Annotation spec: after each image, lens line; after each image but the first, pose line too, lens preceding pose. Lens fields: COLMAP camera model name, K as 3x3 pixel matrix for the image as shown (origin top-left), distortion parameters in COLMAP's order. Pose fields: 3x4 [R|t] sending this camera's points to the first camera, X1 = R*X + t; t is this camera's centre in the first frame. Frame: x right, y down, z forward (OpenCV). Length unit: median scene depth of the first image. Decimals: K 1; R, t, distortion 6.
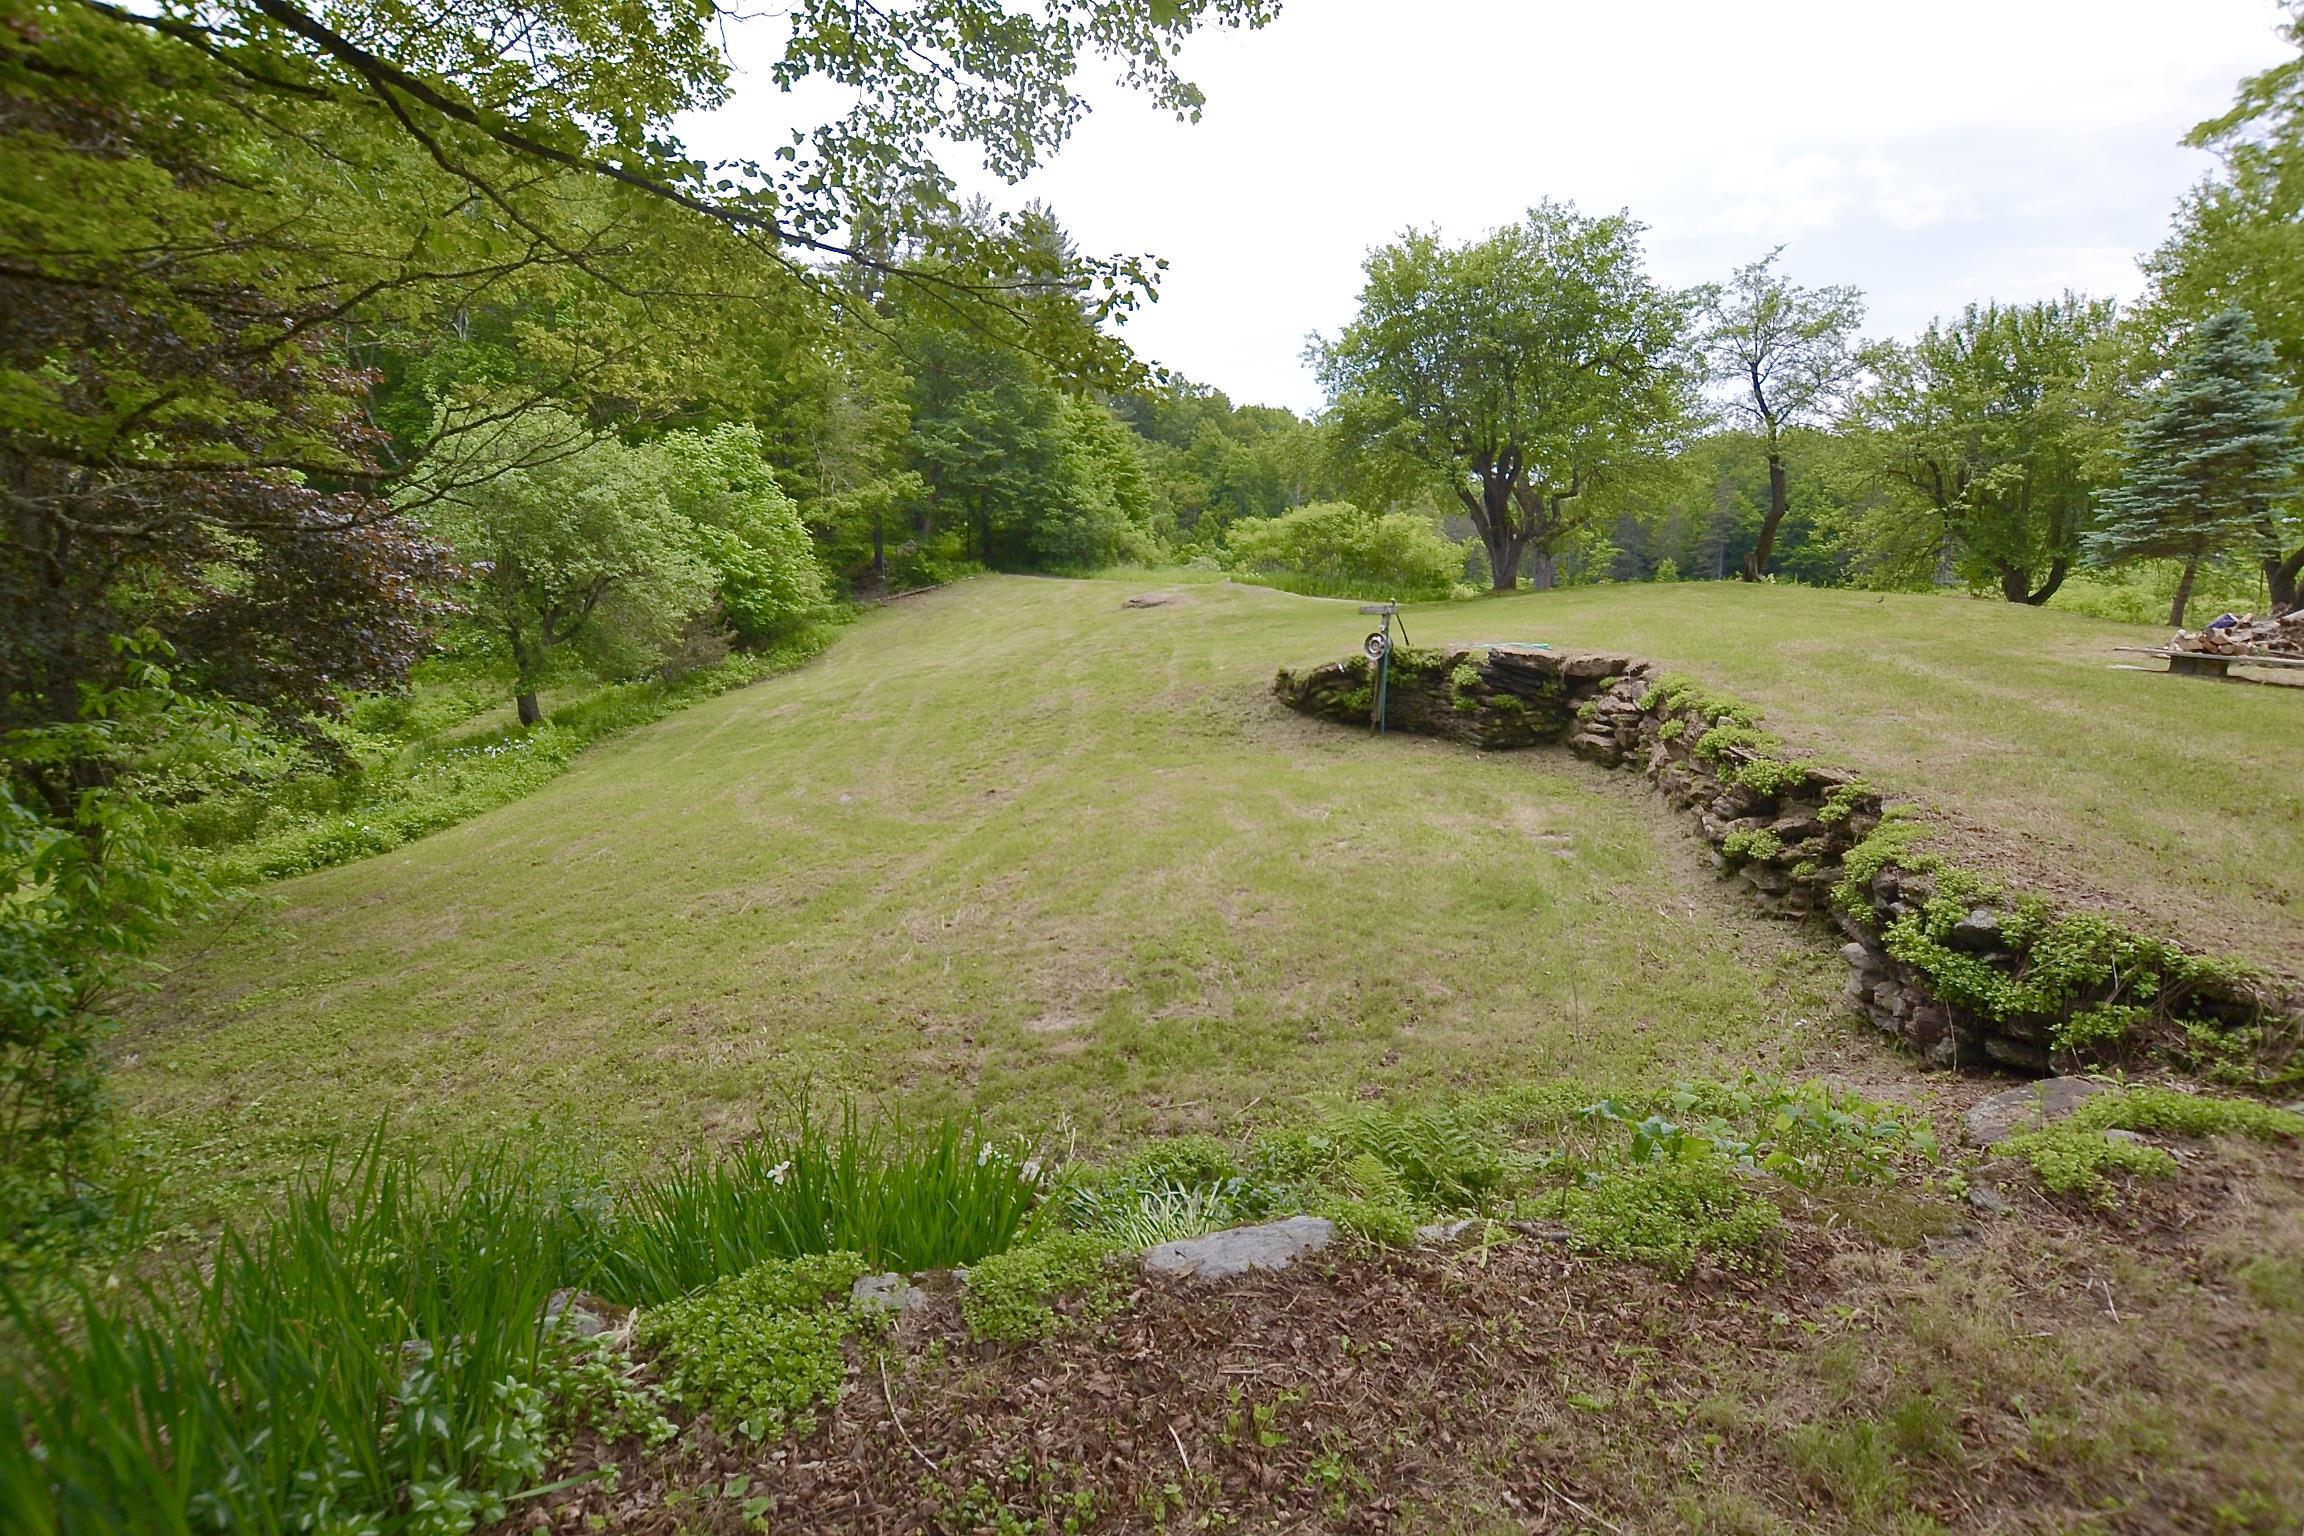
lens RADIAL K [[1020.2, 0, 1142.6], [0, 1020.2, 784.9], [0, 0, 1]] dist [-0.037993, 0.005778]
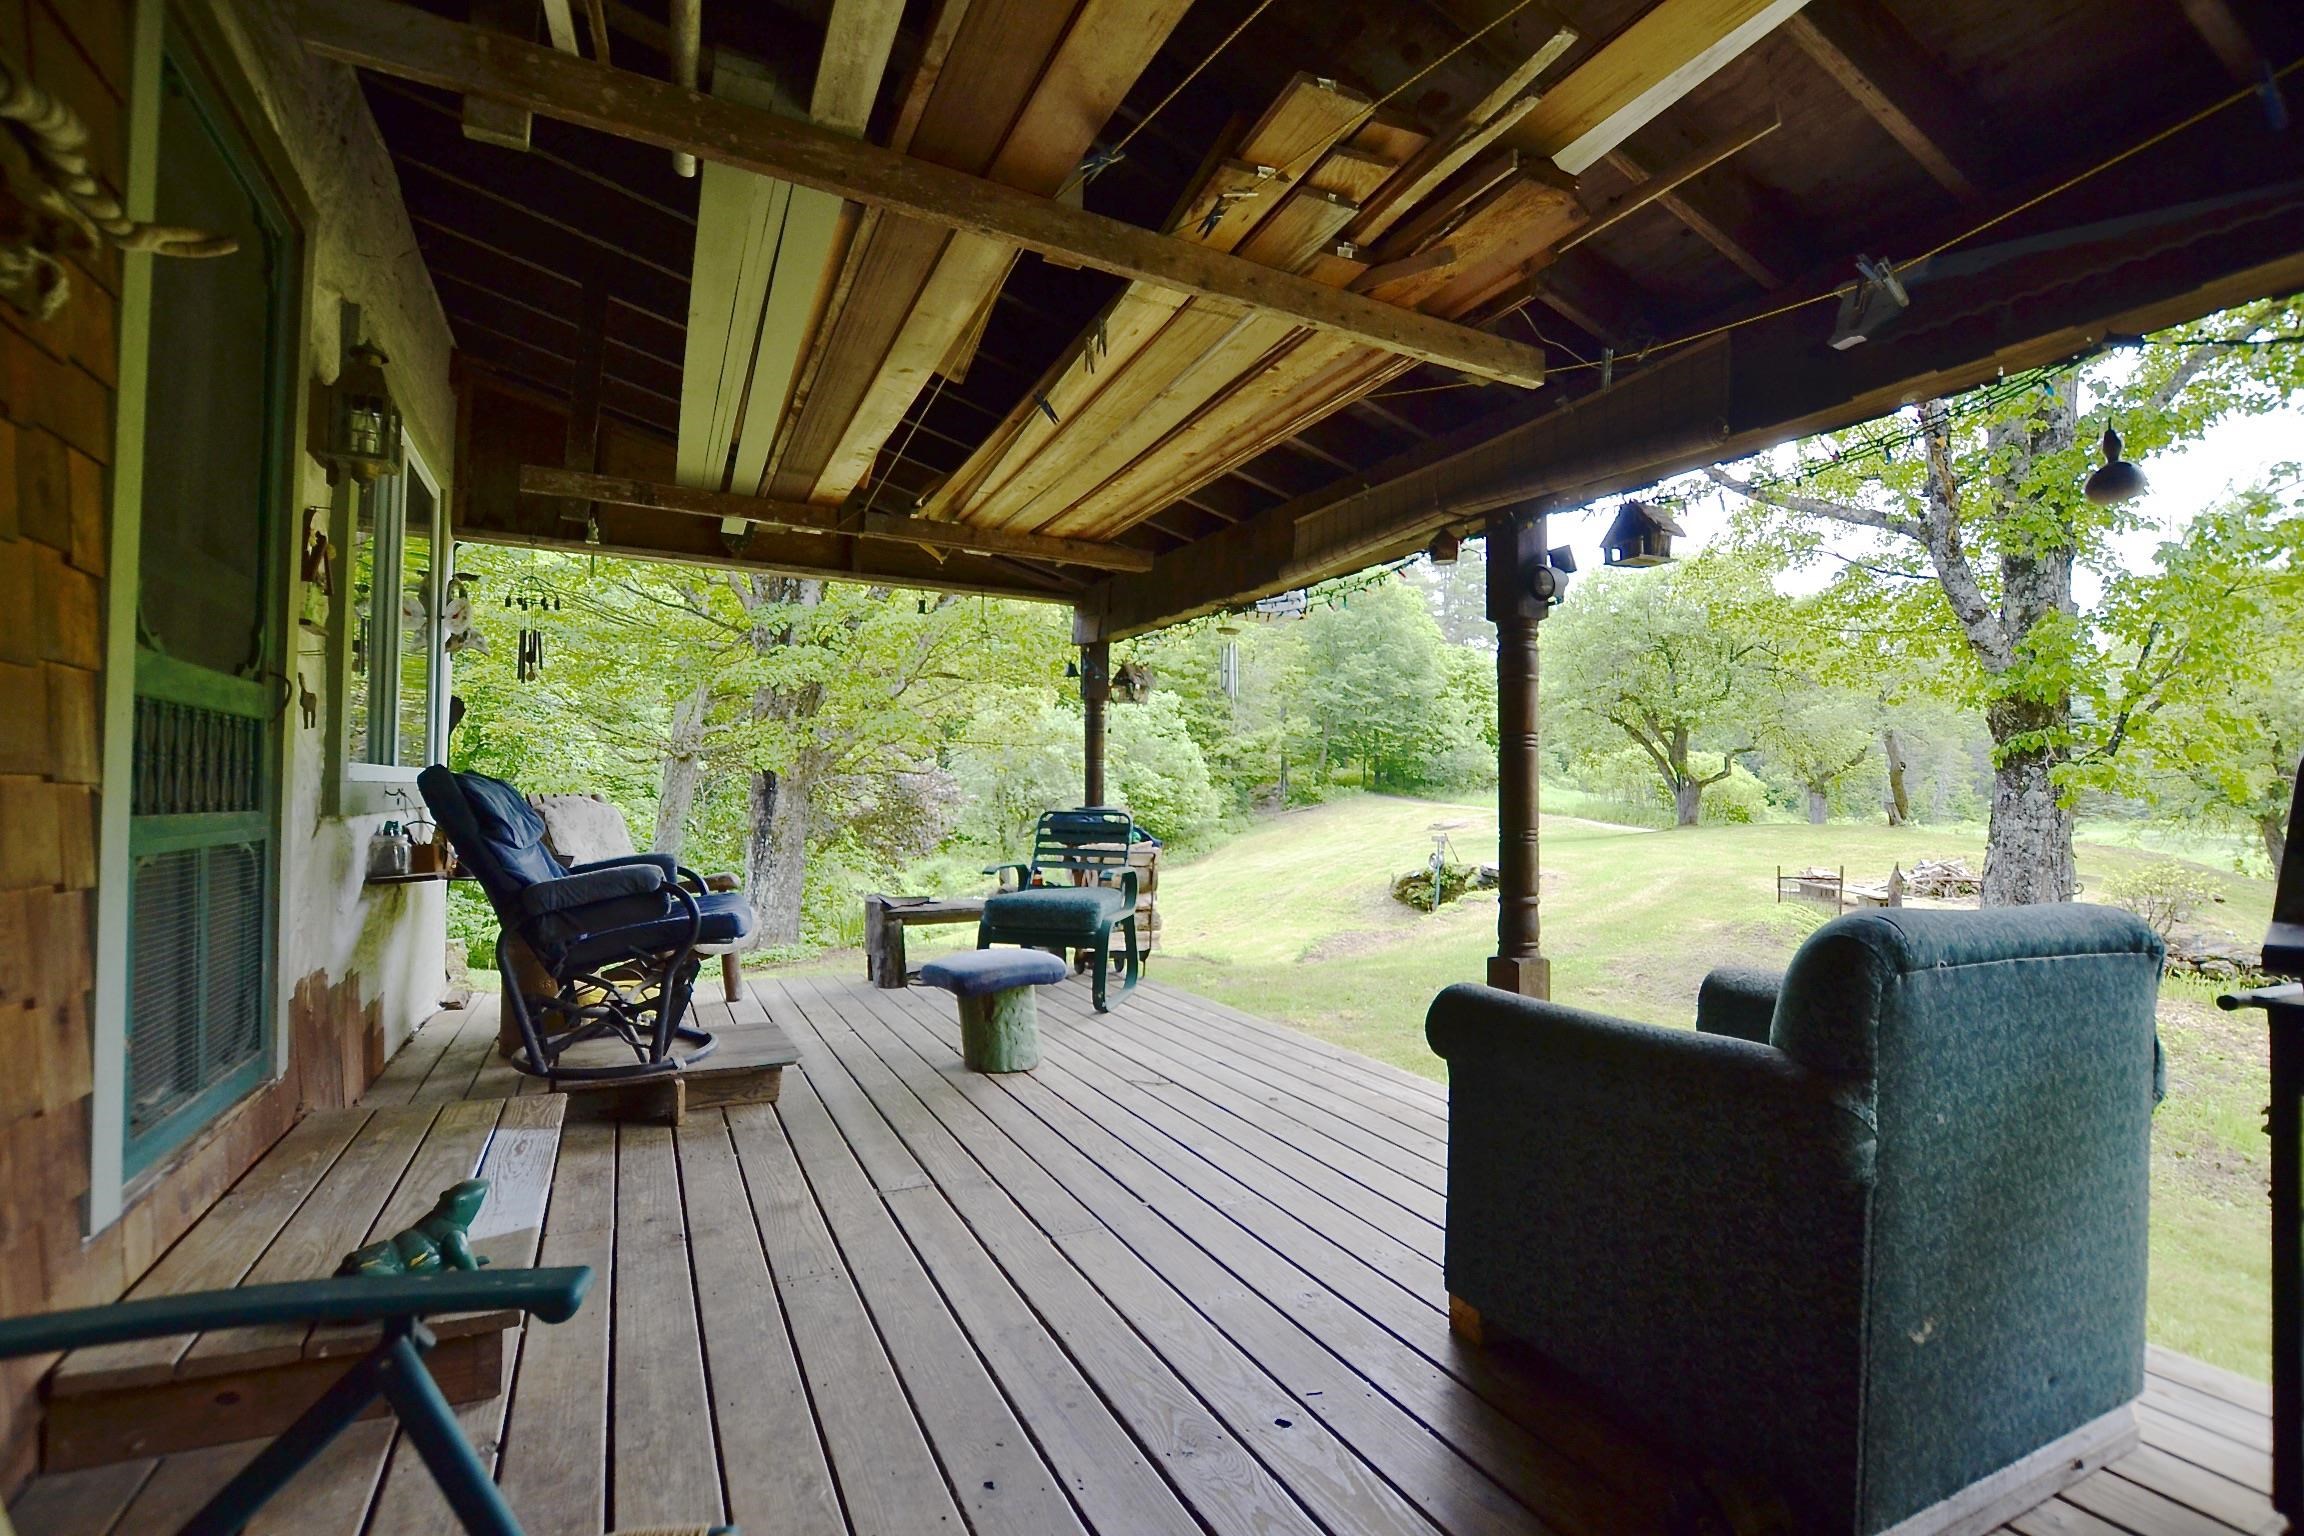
lens RADIAL K [[1020.2, 0, 1151.8], [0, 1020.2, 783.2], [0, 0, 1]] dist [-0.037993, 0.005778]
pose [[0.899273, 0.017482, -0.437039, 0.176259], [-0.106809, 0.977728, -0.180665, 0.026487], [0.424147, 0.209147, 0.881111, -0.206441]]
